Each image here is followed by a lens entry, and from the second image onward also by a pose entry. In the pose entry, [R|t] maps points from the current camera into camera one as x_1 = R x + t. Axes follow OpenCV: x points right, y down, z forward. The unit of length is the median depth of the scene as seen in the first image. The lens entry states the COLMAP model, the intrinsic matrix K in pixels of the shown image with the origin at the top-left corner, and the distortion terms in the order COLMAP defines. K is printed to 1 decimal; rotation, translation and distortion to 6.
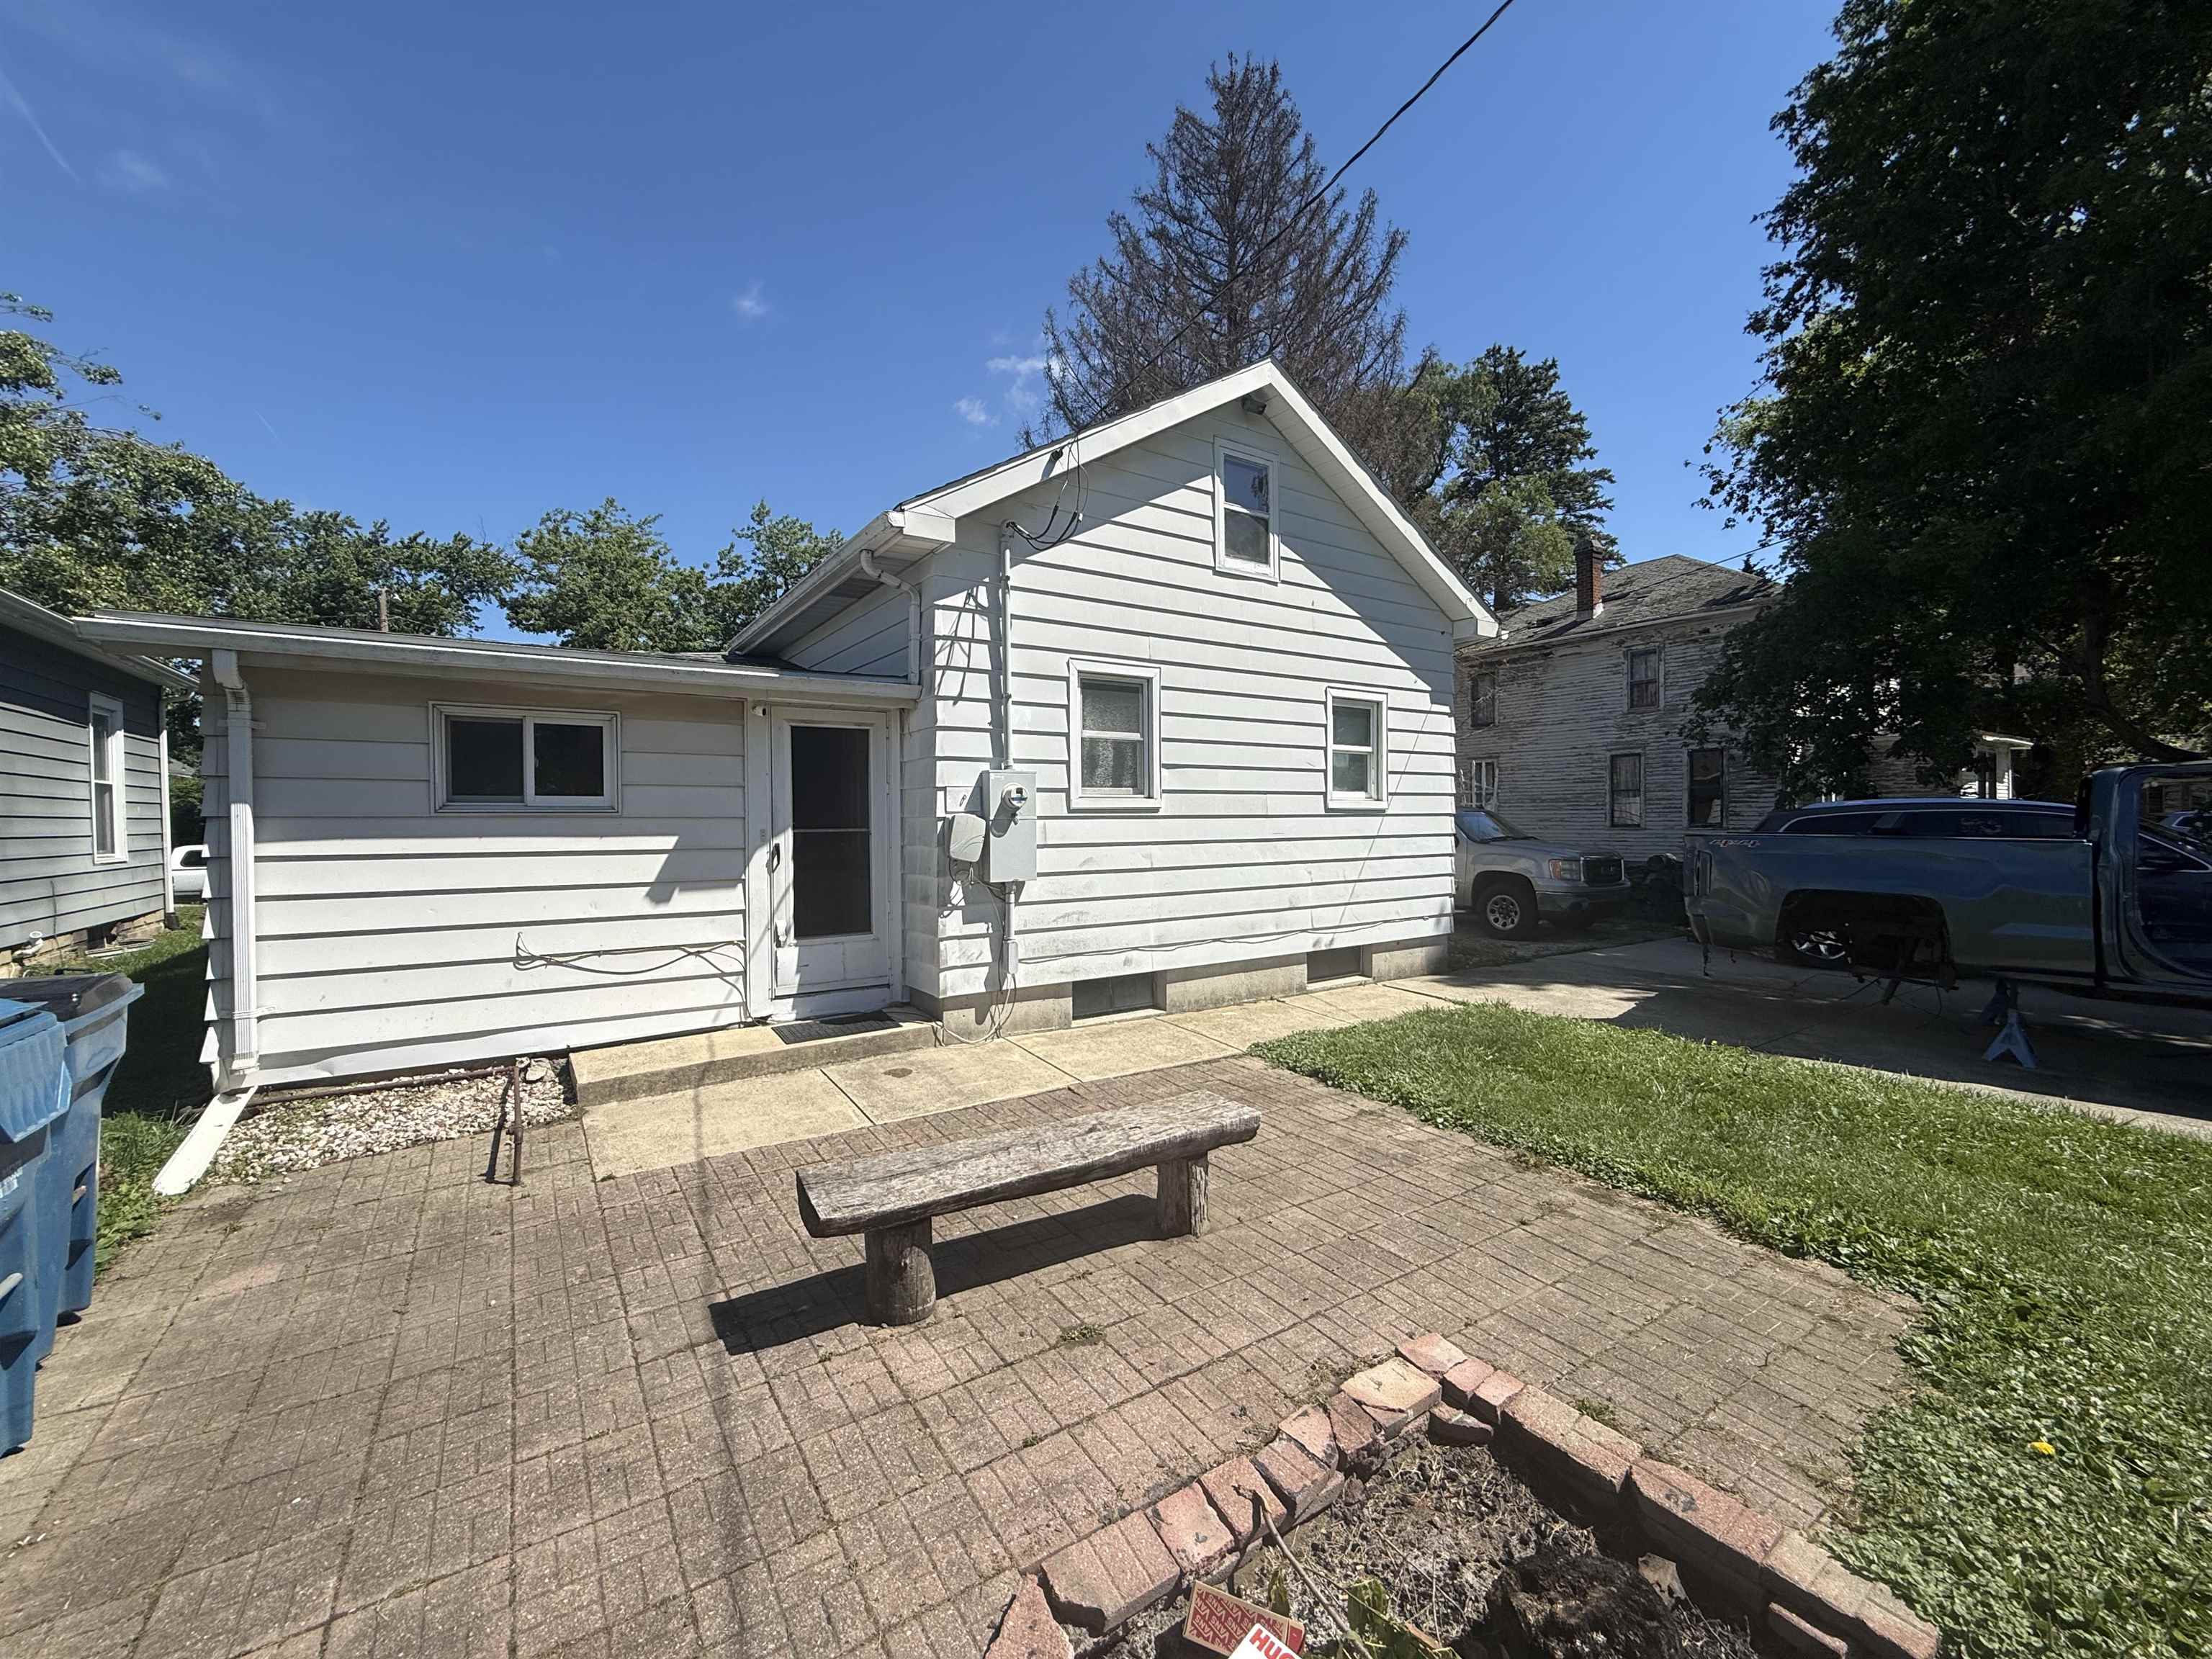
lens RADIAL K [[880.5, 0, 1107.6], [0, 880.5, 832.2], [0, 0, 1]] dist [-0.000175, 0.000112]
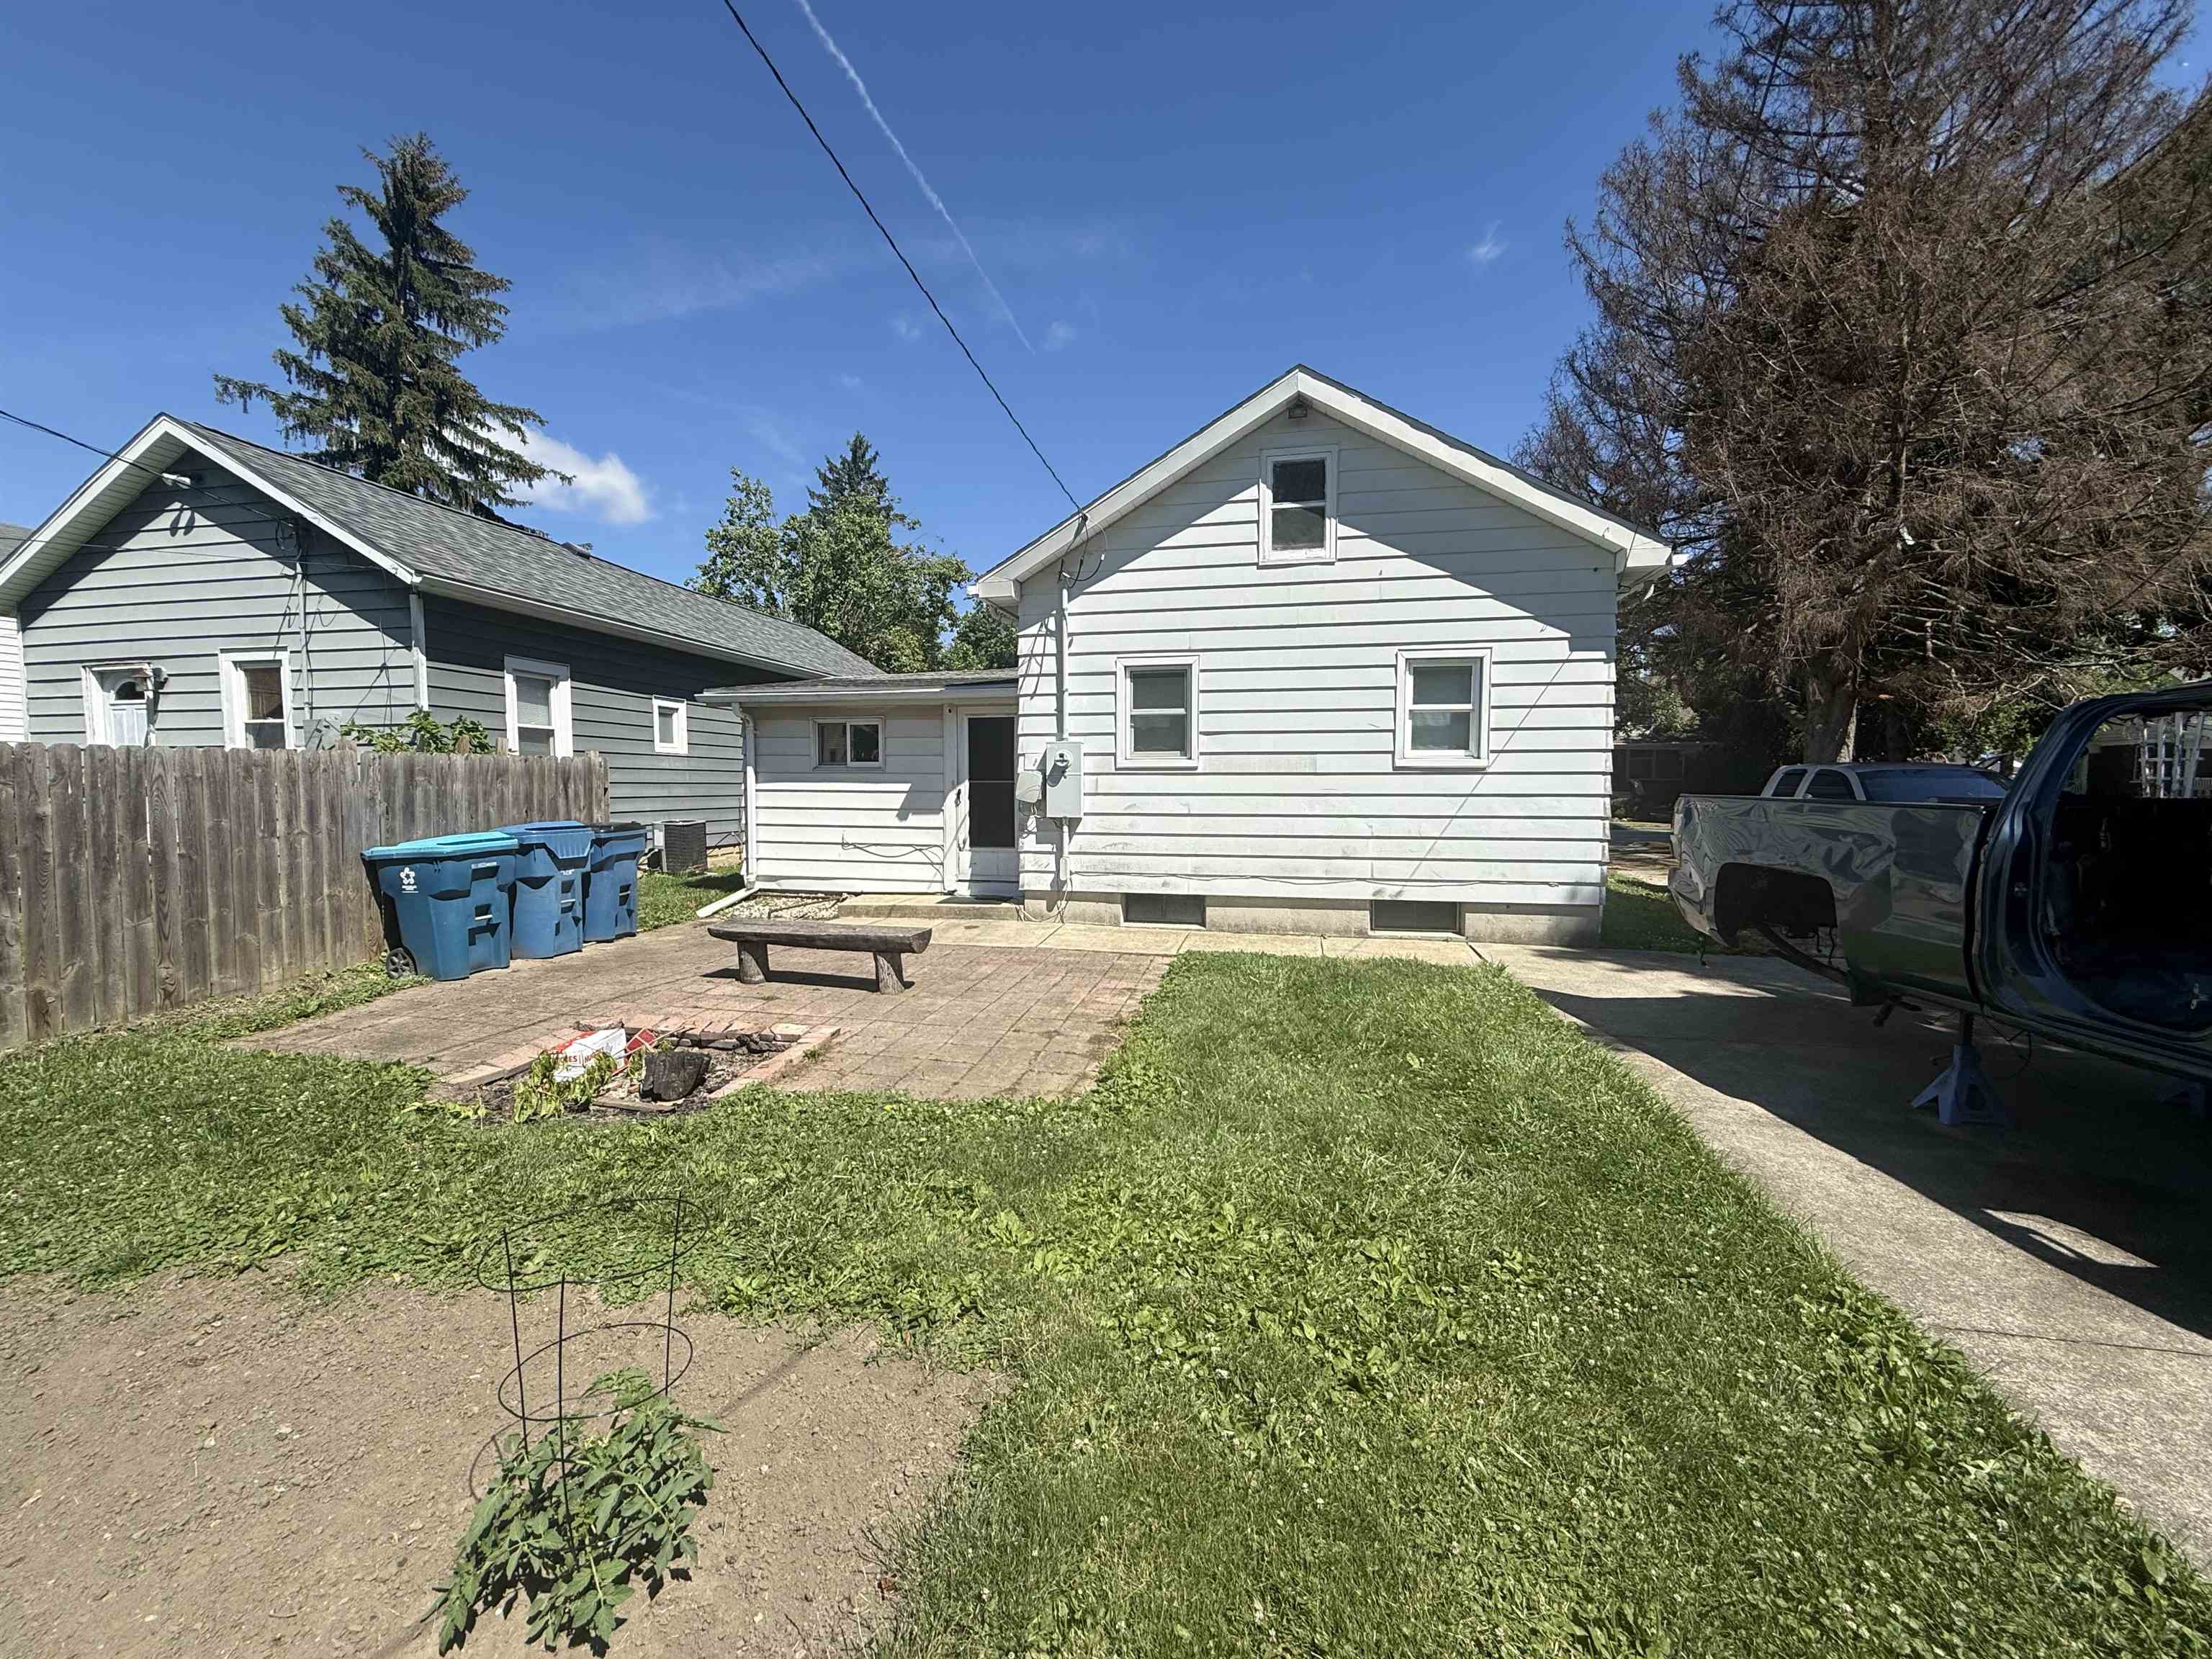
lens RADIAL K [[880.5, 0, 1098.2], [0, 880.5, 833.2], [0, 0, 1]] dist [-0.000175, 0.000112]
pose [[0.702422, 0.048814, -0.710085, 0.911059], [-0.017619, 0.998532, 0.051214, 0.005812], [0.711543, -0.023463, 0.702251, 0.007220]]
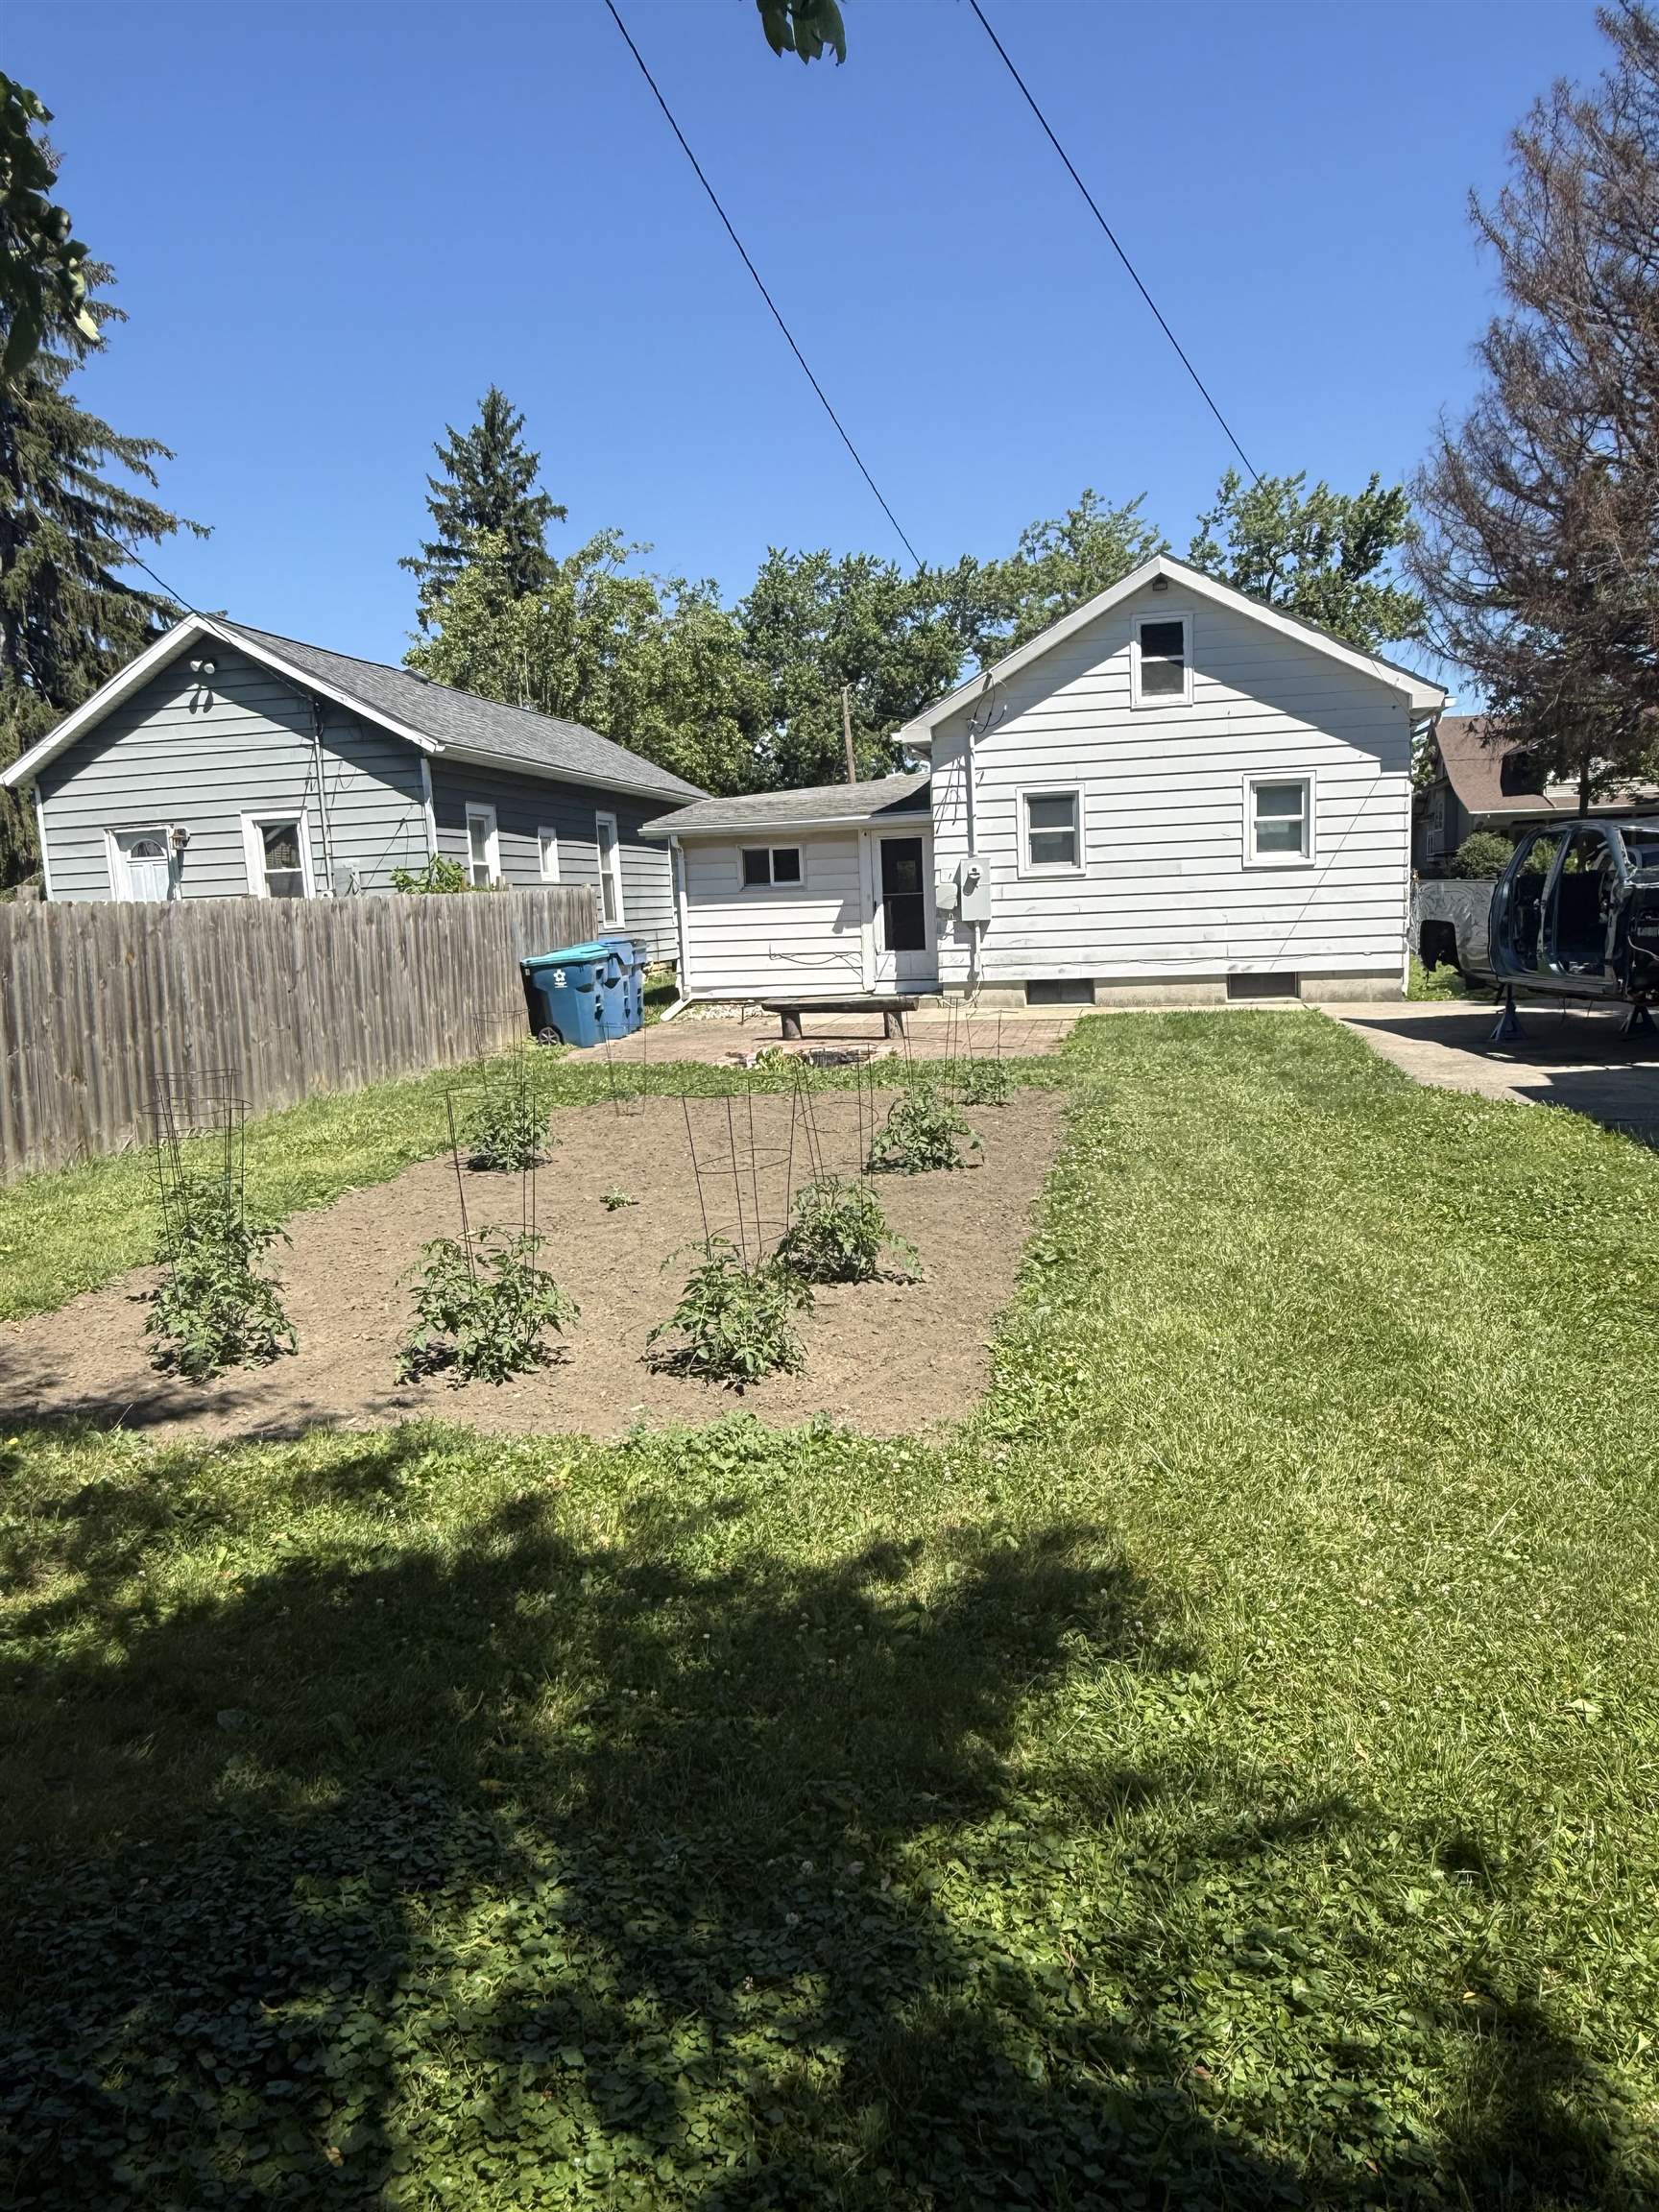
lens RADIAL K [[1476.5, 0, 816.3], [0, 1476.5, 1121.7], [0, 0, 1]] dist [-0.018736, 0.028905]
pose [[0.700284, 0.083695, -0.708941, 1.711347], [0.027429, 0.989215, 0.143878, 0.019024], [0.713337, -0.120201, 0.690436, -1.273415]]
